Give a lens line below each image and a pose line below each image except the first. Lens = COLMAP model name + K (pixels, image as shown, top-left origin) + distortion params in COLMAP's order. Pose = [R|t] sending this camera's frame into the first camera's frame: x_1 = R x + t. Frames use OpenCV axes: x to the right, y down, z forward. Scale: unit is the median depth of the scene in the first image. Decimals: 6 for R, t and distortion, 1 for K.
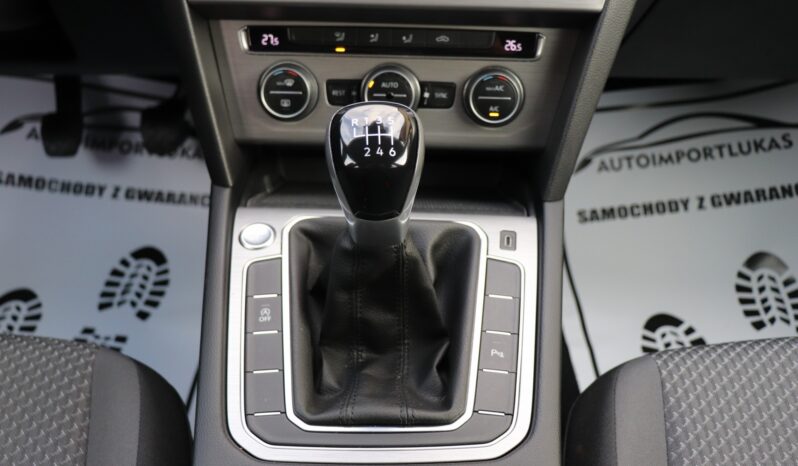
lens RADIAL K [[775.5, 0, 399.0], [0, 775.5, 233.0], [0, 0, 1]] dist [-0.142328, 0.213578]
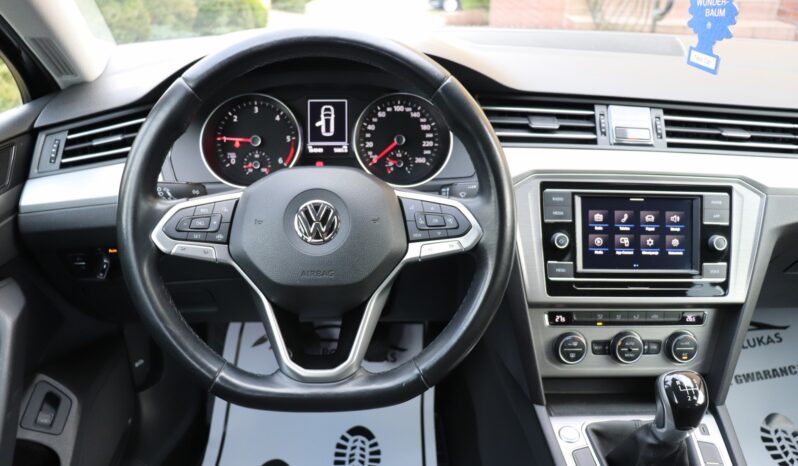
lens RADIAL K [[658.8, 0, 396.3], [0, 658.8, 230.7], [0, 0, 1]] dist [-0.184300, 0.164632]
pose [[0.998566, -0.011048, 0.052391, -0.334502], [0.022547, 0.974258, -0.224305, -0.066668], [-0.048565, 0.225164, 0.973110, -0.256978]]
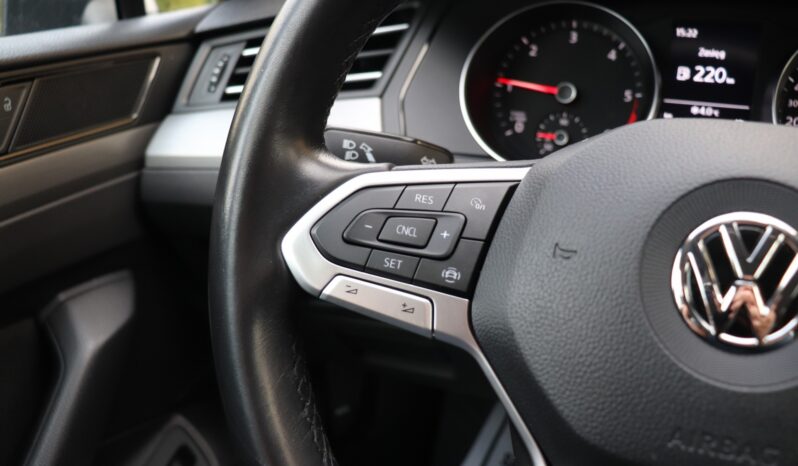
lens RADIAL K [[649.6, 0, 399.1], [0, 649.6, 229.6], [0, 0, 1]] dist [-0.176625, 0.139148]
pose [[0.923643, 0.135449, -0.358520, -0.405713], [-0.219512, 0.953790, -0.205179, -0.166013], [0.314162, 0.268212, 0.910695, 0.129480]]
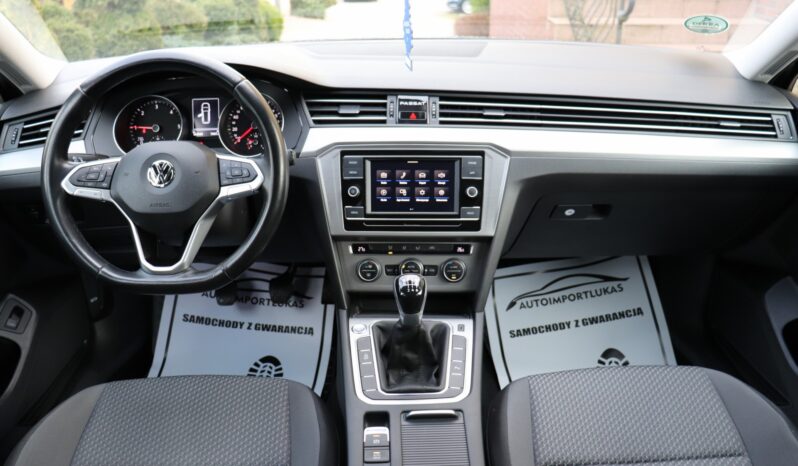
lens RADIAL K [[663.7, 0, 398.3], [0, 663.7, 226.1], [0, 0, 1]] dist [-0.182785, 0.169520]
pose [[0.999752, -0.020763, 0.008025, -0.035859], [0.022074, 0.971206, -0.237216, 0.097739], [-0.002869, 0.237334, 0.971424, -0.579273]]
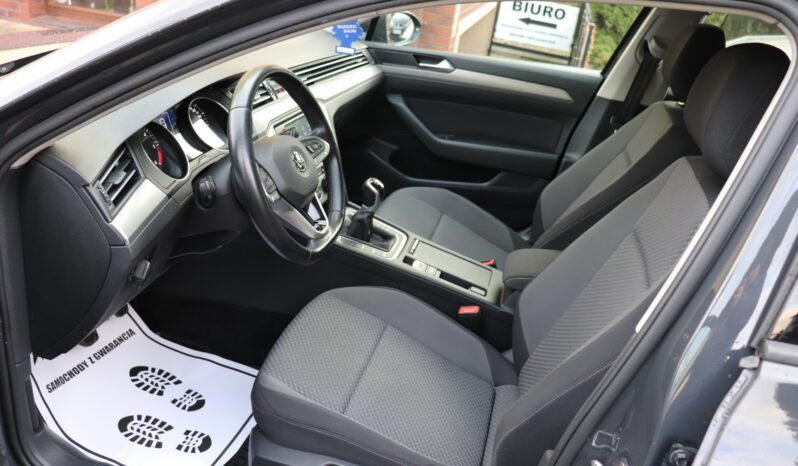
lens RADIAL K [[658.8, 0, 396.3], [0, 658.8, 230.7], [0, 0, 1]] dist [-0.184300, 0.164632]
pose [[0.252094, -0.390797, 0.885283, -1.437752], [0.508059, 0.832054, 0.222624, -0.282087], [-0.823605, 0.393654, 0.408304, -0.254305]]
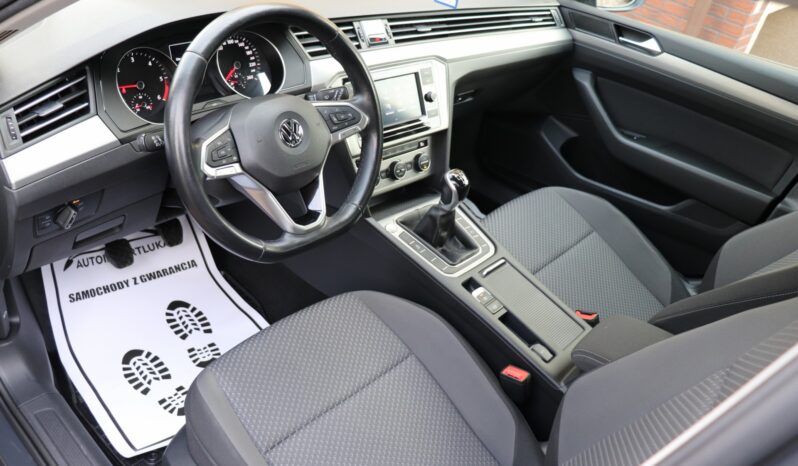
lens RADIAL K [[658.8, 0, 396.3], [0, 658.8, 230.7], [0, 0, 1]] dist [-0.184300, 0.164632]
pose [[0.682973, -0.324648, 0.654332, -0.926142], [0.332433, 0.935802, 0.117316, -0.140336], [-0.650412, 0.137398, 0.747052, -0.441748]]
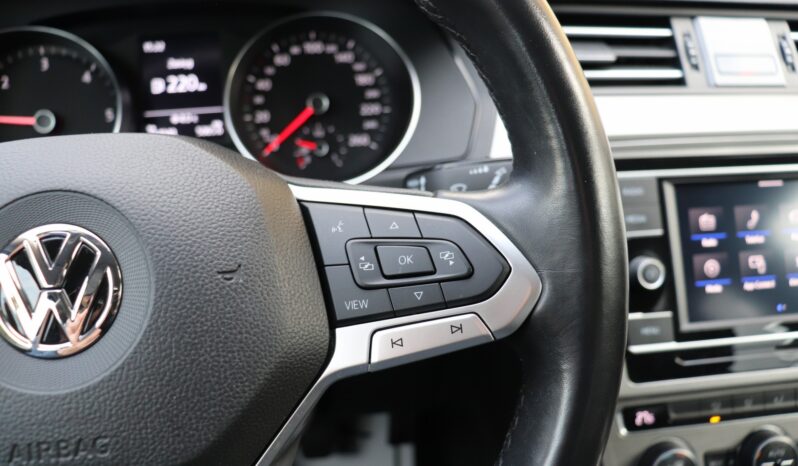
lens RADIAL K [[649.6, 0, 399.1], [0, 649.6, 229.6], [0, 0, 1]] dist [-0.176625, 0.139148]
pose [[0.987882, -0.077558, 0.134436, -0.295577], [0.109722, 0.961616, -0.251507, -0.169326], [-0.109769, 0.263210, 0.958473, 0.131503]]
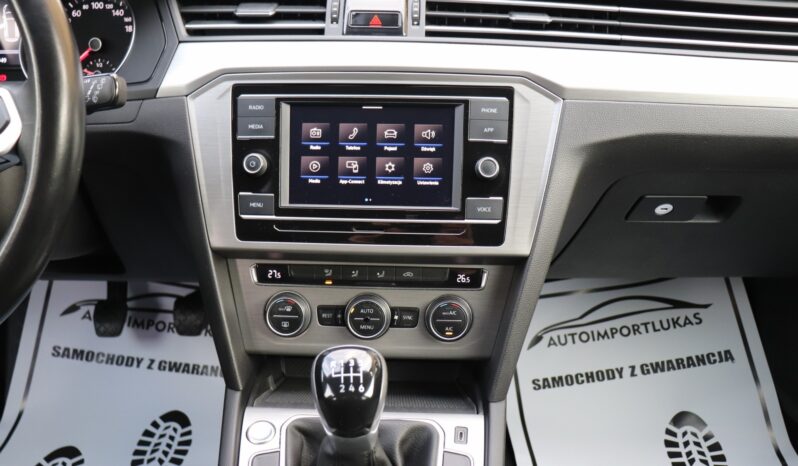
lens RADIAL K [[663.7, 0, 398.3], [0, 663.7, 226.1], [0, 0, 1]] dist [-0.182785, 0.169520]
pose [[0.999962, -0.005562, 0.006758, 0.017847], [0.006872, 0.977108, -0.212633, -0.050961], [-0.005421, 0.212671, 0.977109, -0.053177]]
